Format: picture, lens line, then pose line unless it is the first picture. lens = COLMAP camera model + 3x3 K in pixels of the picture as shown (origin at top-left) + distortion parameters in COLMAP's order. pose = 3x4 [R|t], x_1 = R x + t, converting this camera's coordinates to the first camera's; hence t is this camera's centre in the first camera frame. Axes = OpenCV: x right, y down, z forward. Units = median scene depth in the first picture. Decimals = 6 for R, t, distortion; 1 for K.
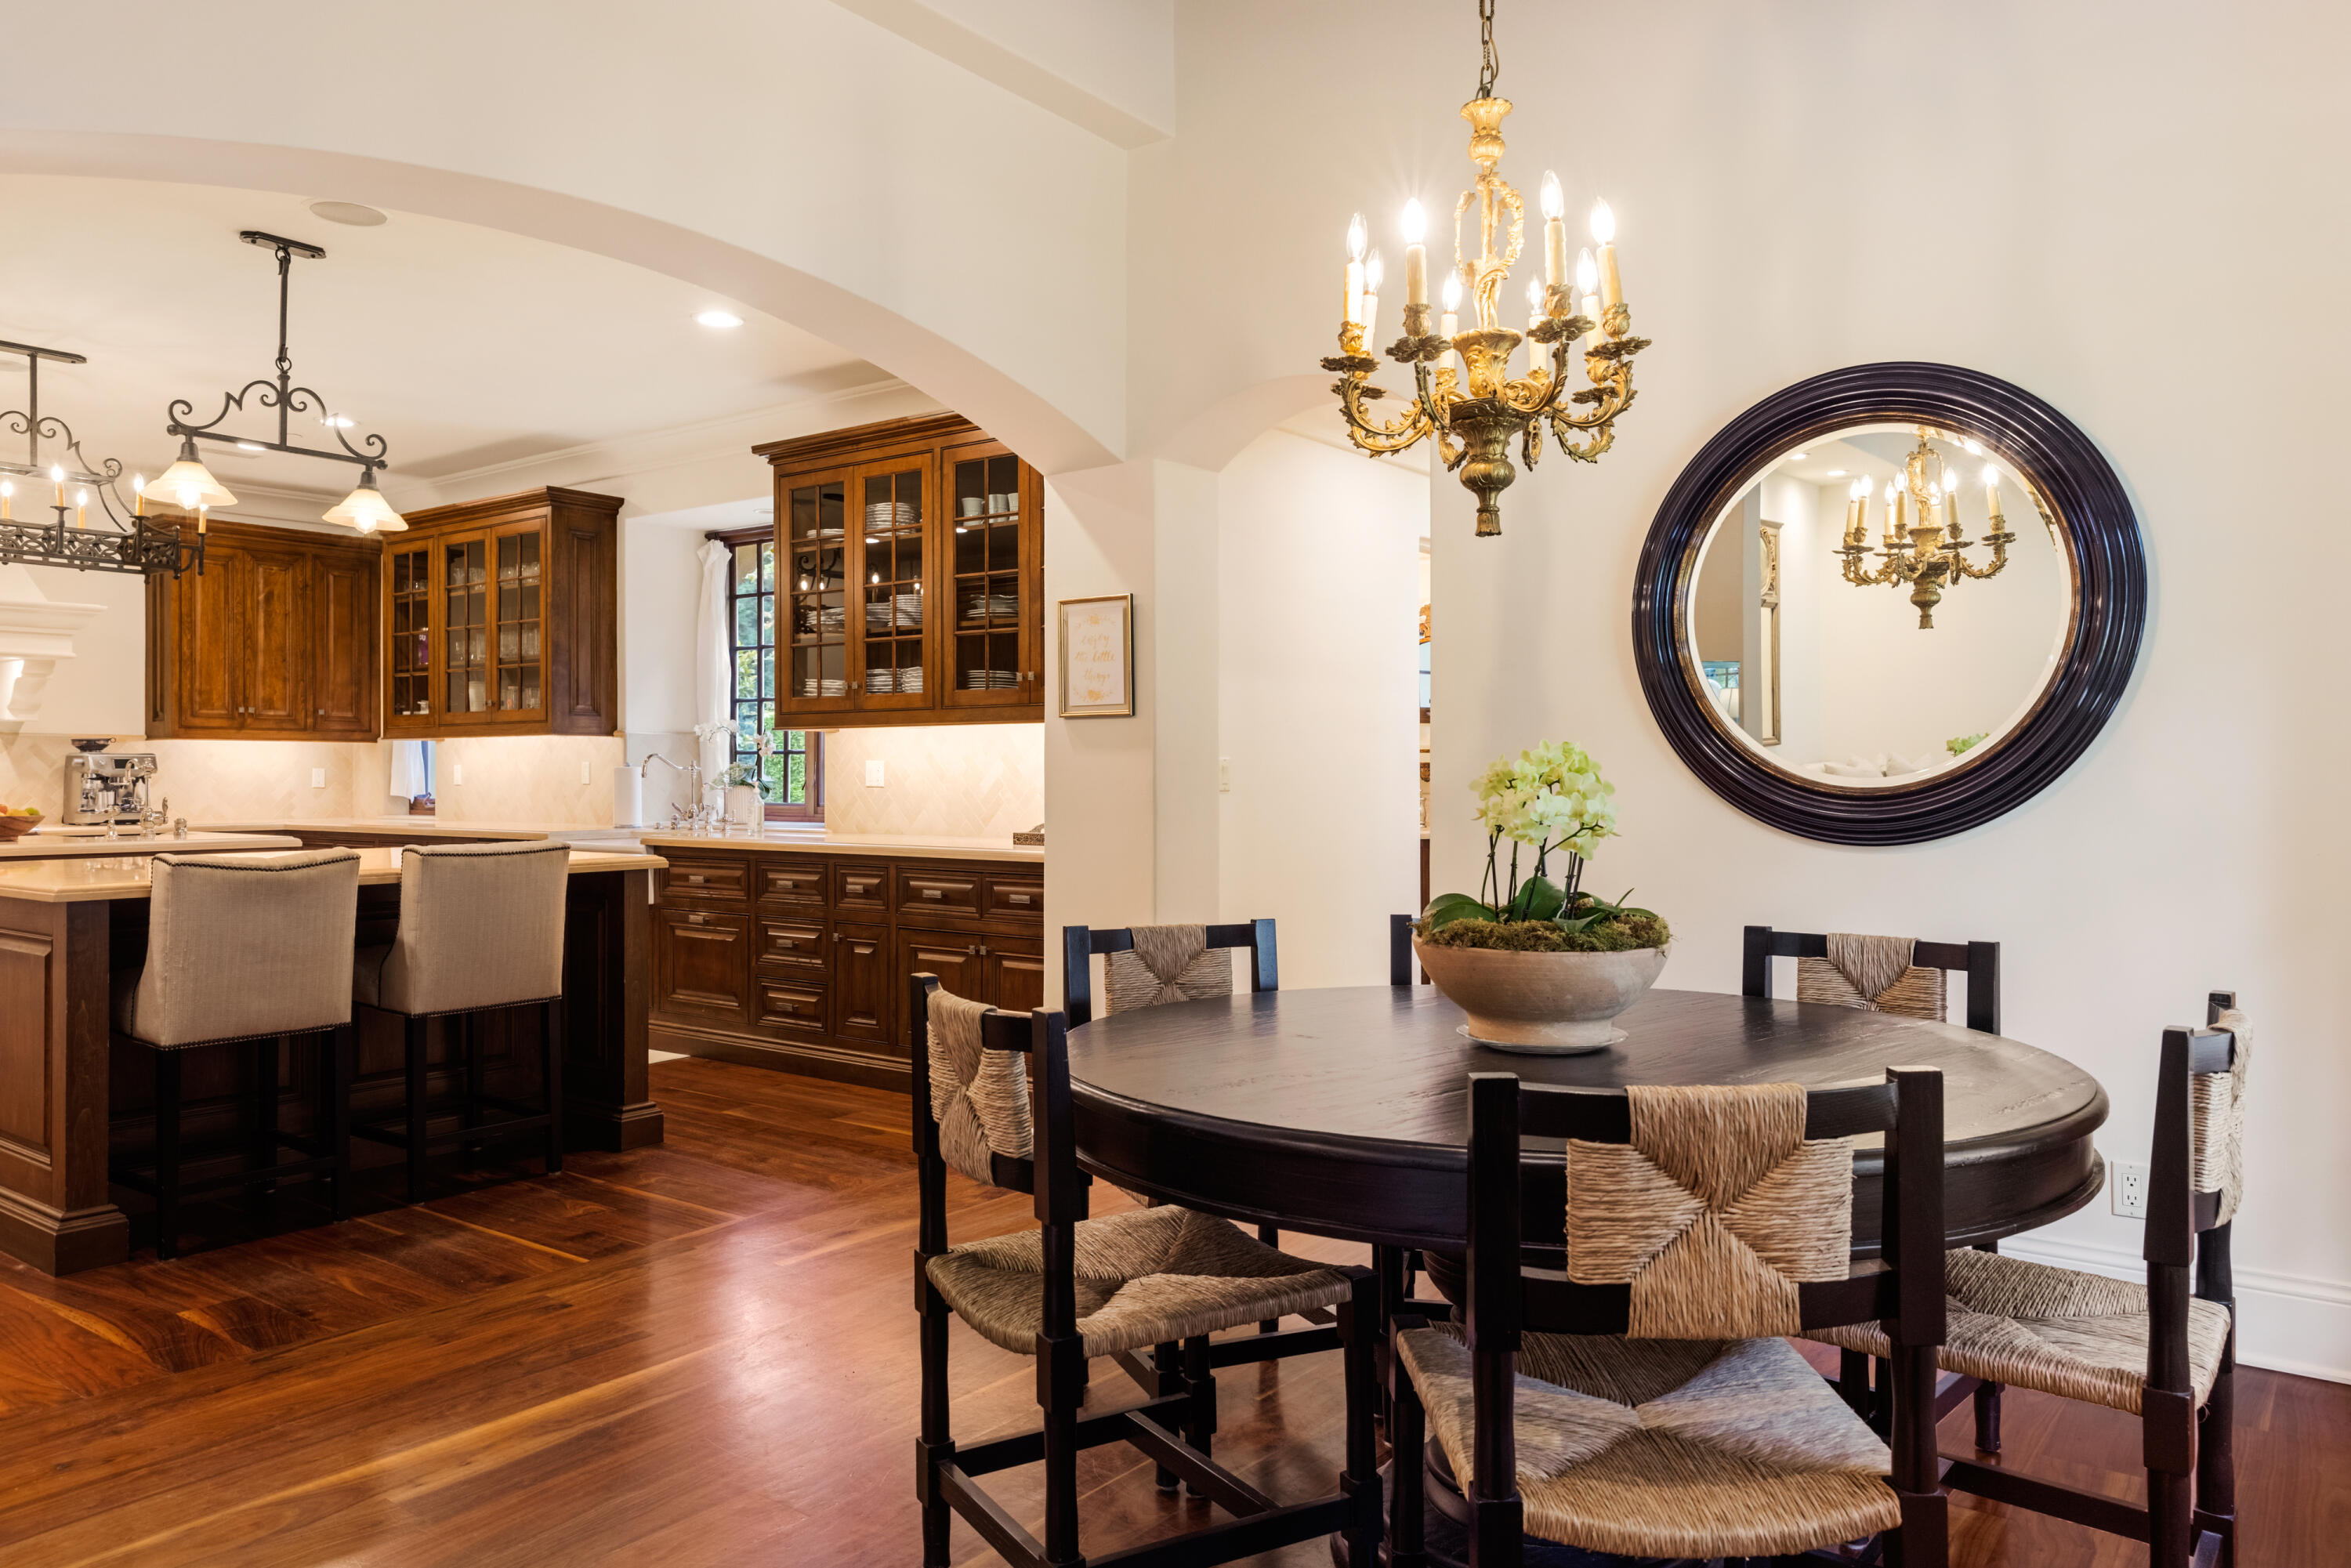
lens RADIAL K [[1564.1, 0, 1173.7], [0, 1564.1, 775.9], [0, 0, 1]] dist [0.004363, 0.001109]
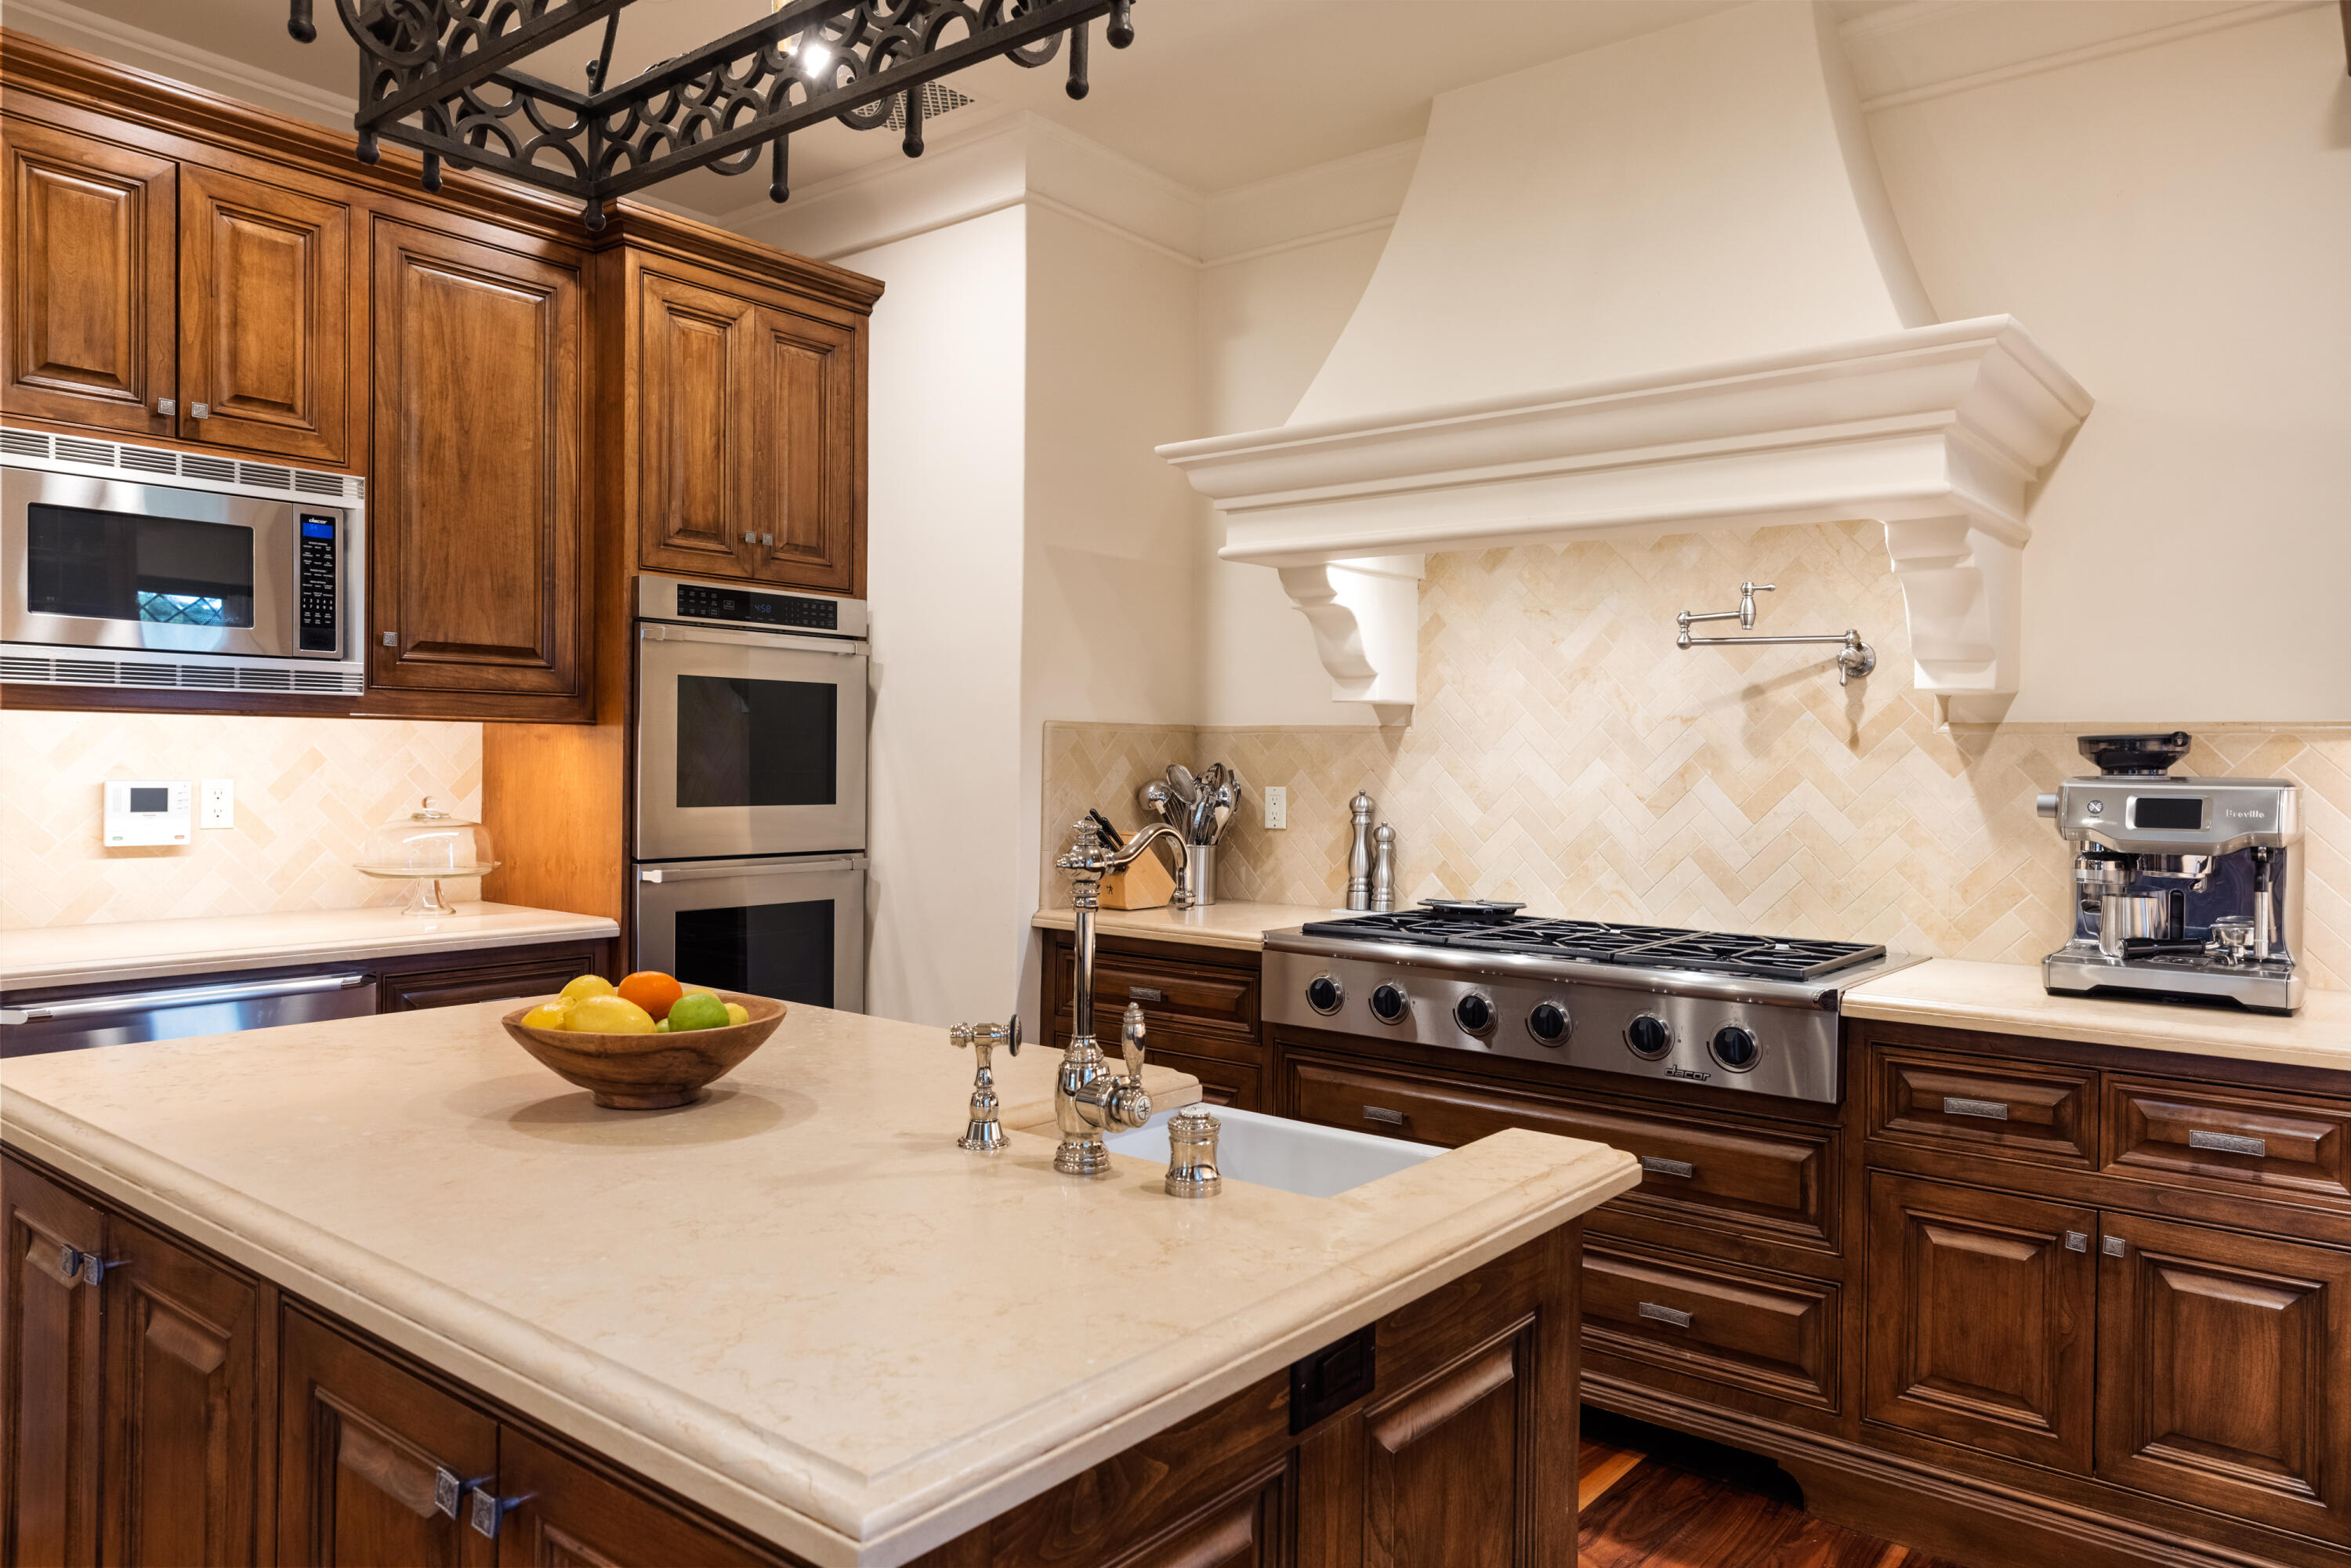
lens RADIAL K [[1564.1, 0, 1168.7], [0, 1564.1, 771.7], [0, 0, 1]] dist [0.004363, 0.001109]
pose [[-0.039774, 0.009418, -0.999164, -0.354955], [-0.014280, 0.999848, 0.009993, -0.017120], [0.999107, 0.014665, -0.039633, 0.833751]]
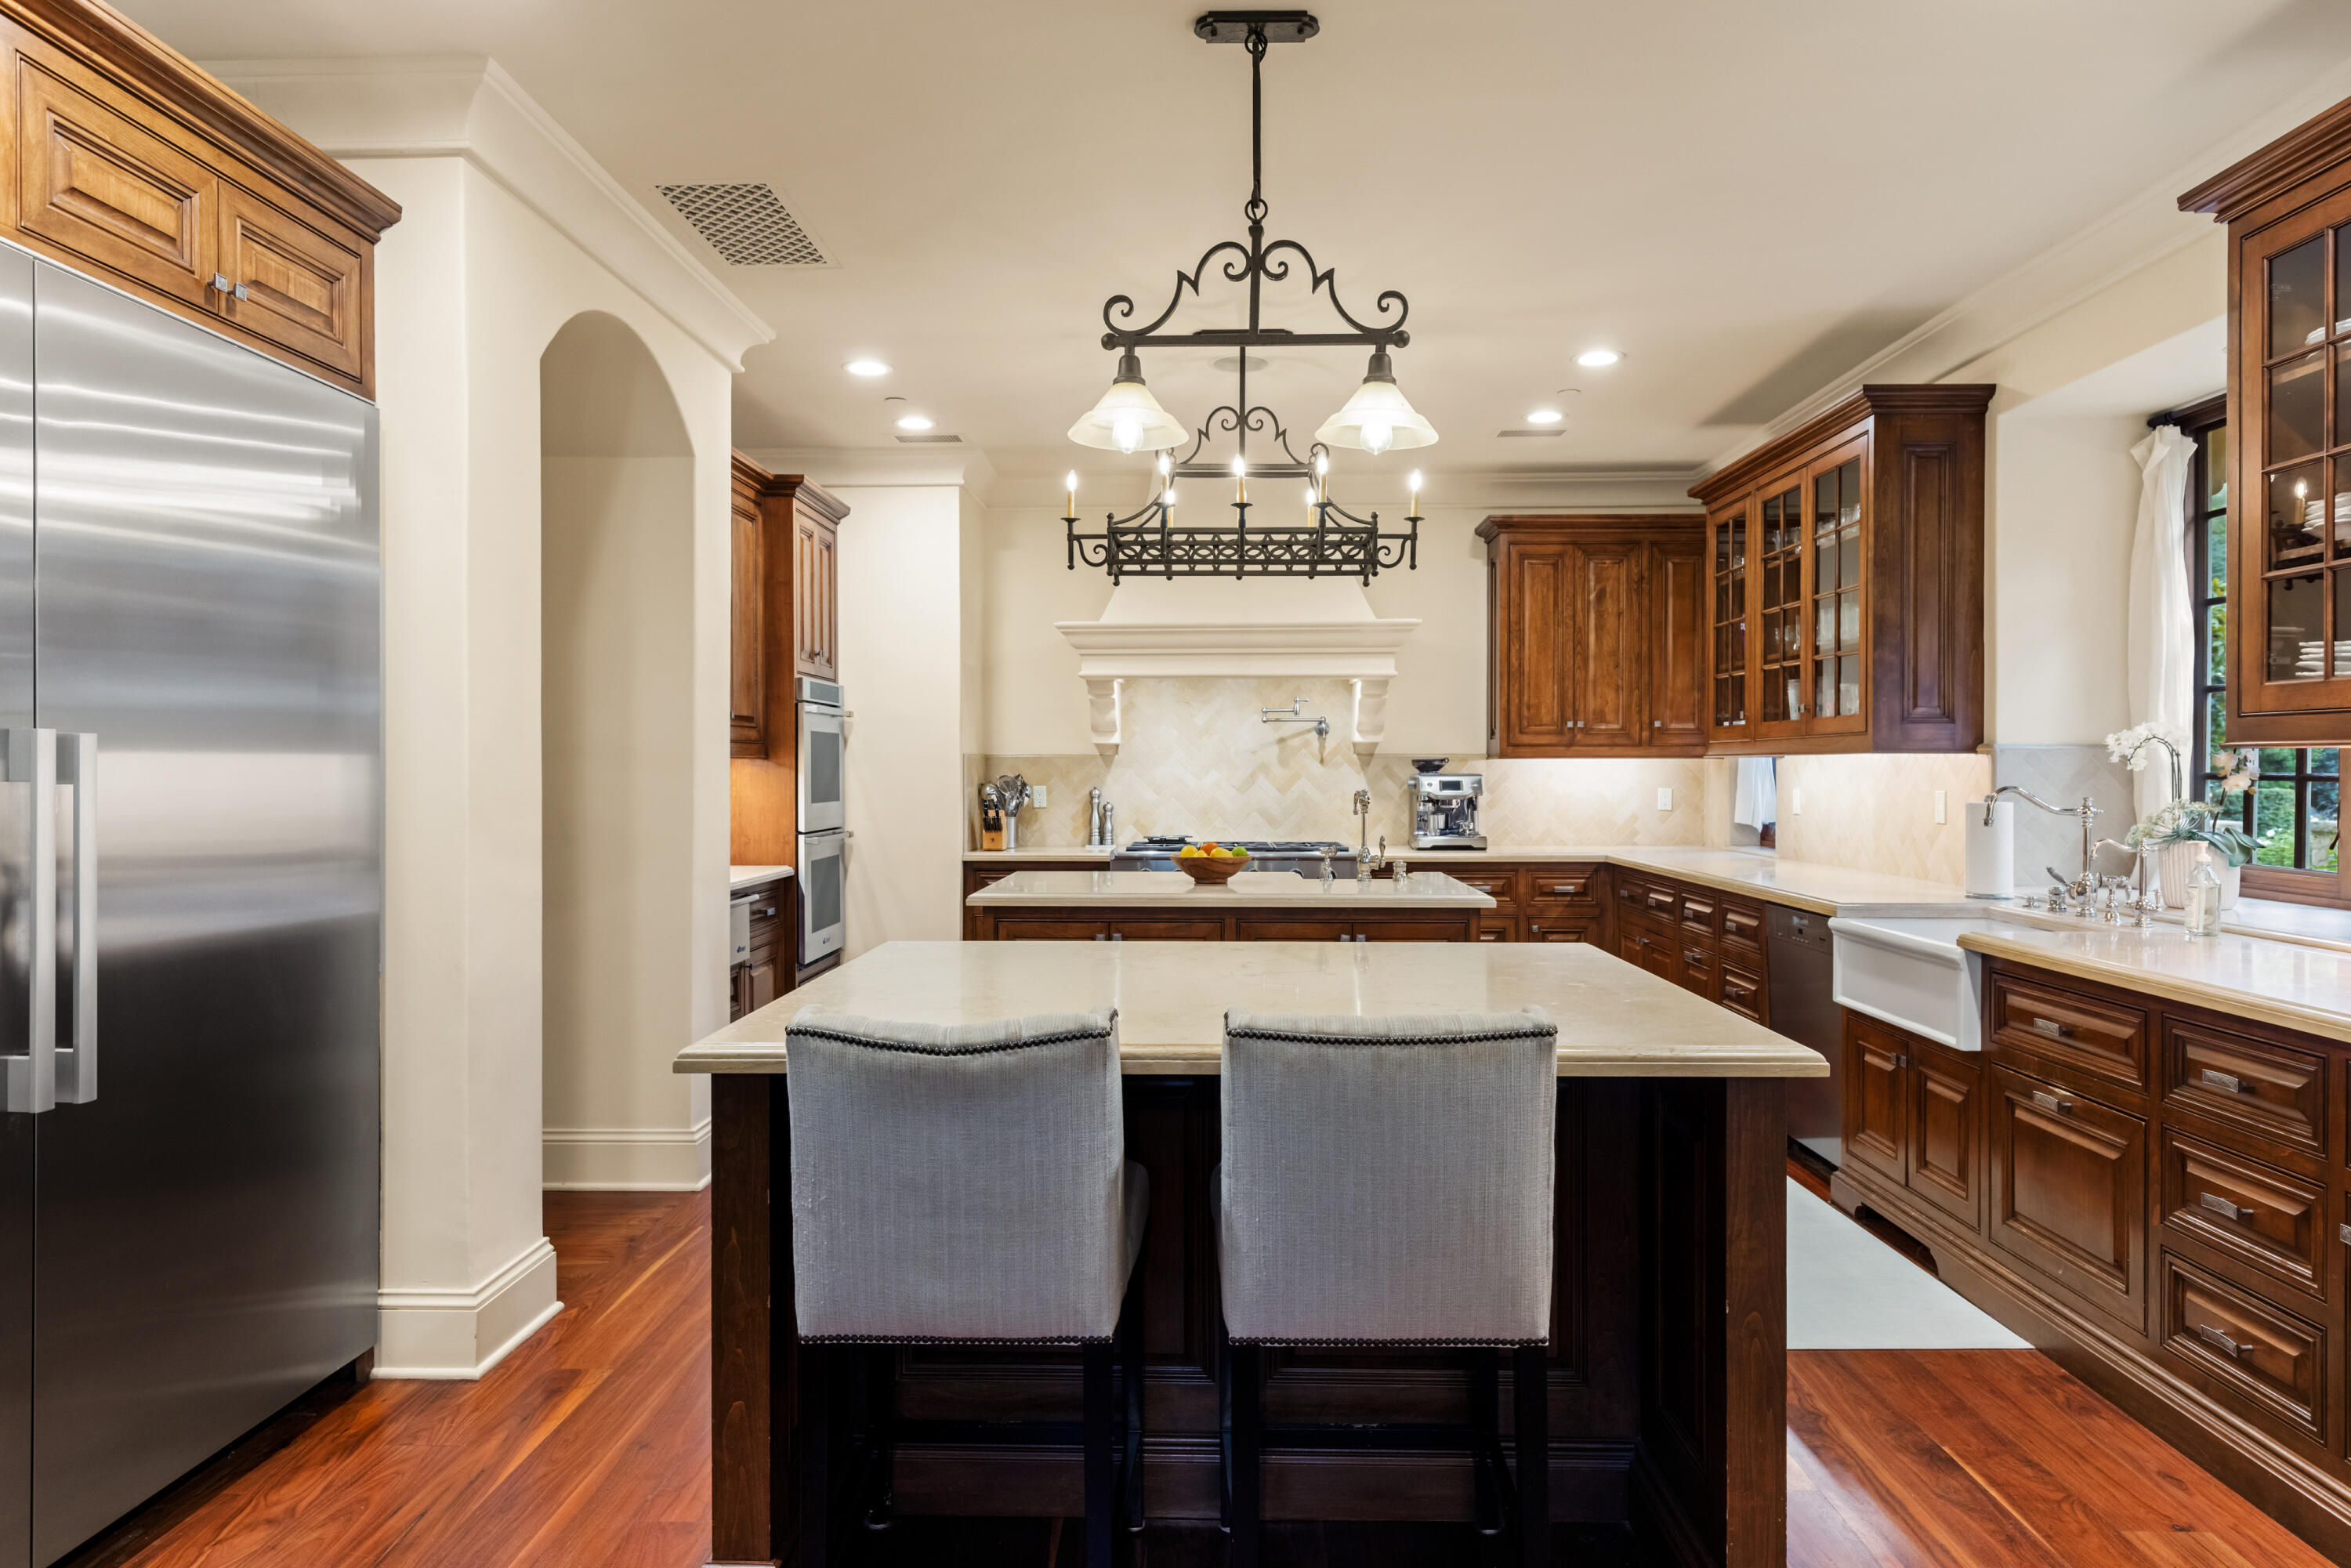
lens RADIAL K [[1447.6, 0, 1175.0], [0, 1447.6, 778.1], [0, 0, 1]] dist [0.005886, -0.003213]
pose [[0.577150, 0.005104, -0.816622, -0.056435], [-0.000051, 0.999981, 0.006213, -0.018369], [0.816638, -0.003544, 0.577139, 0.372683]]
